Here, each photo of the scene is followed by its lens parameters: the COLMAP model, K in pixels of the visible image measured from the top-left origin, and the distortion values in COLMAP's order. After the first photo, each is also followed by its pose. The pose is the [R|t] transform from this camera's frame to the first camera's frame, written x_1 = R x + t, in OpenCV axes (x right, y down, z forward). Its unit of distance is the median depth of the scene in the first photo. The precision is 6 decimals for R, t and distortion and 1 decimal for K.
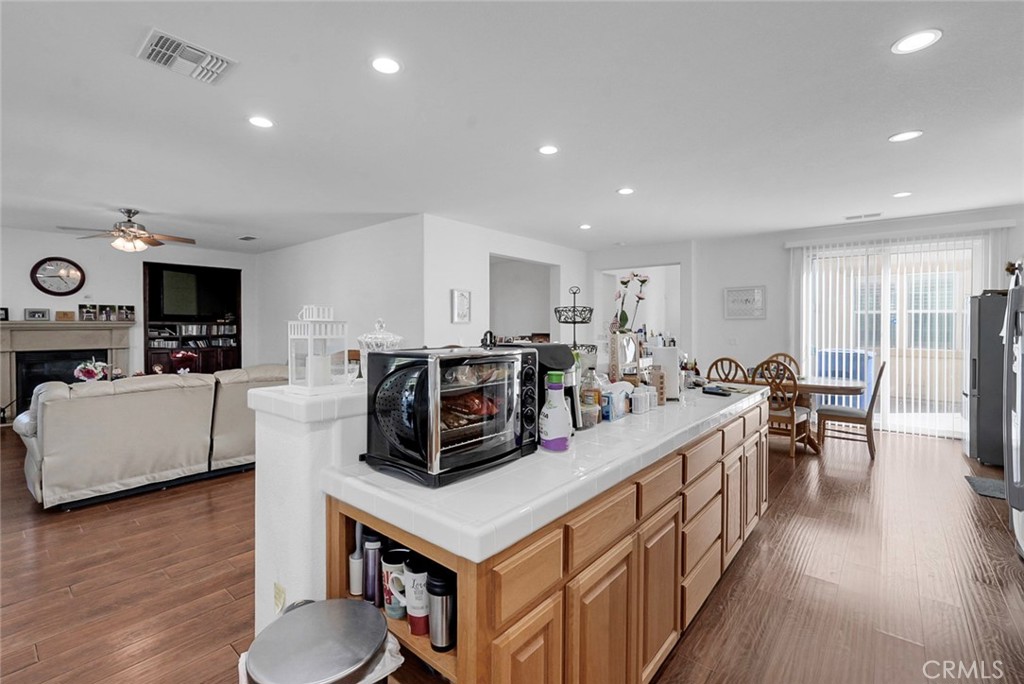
lens RADIAL K [[454.5, 0, 500.0], [0, 454.5, 323.7], [0, 0, 1]] dist [-0.007561, 0.004305]
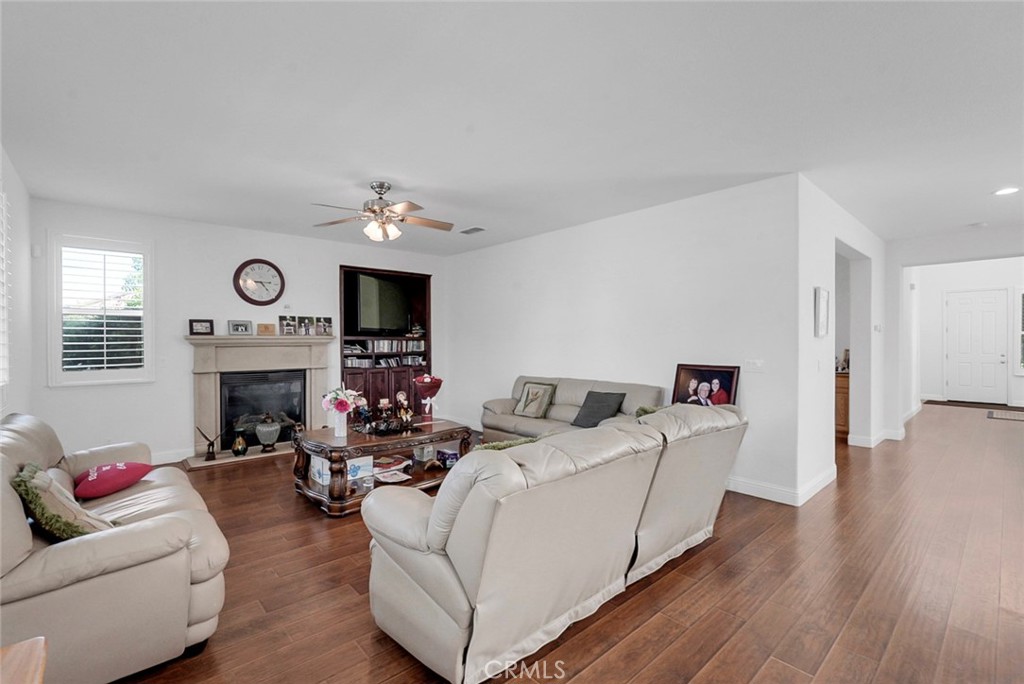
lens RADIAL K [[454.5, 0, 516.4], [0, 454.5, 346.5], [0, 0, 1]] dist [-0.007561, 0.004305]
pose [[0.991866, 0.000977, -0.127285, -0.371107], [0.000862, 0.999896, 0.014392, 0.002662], [0.127286, -0.014385, 0.991762, 0.213377]]
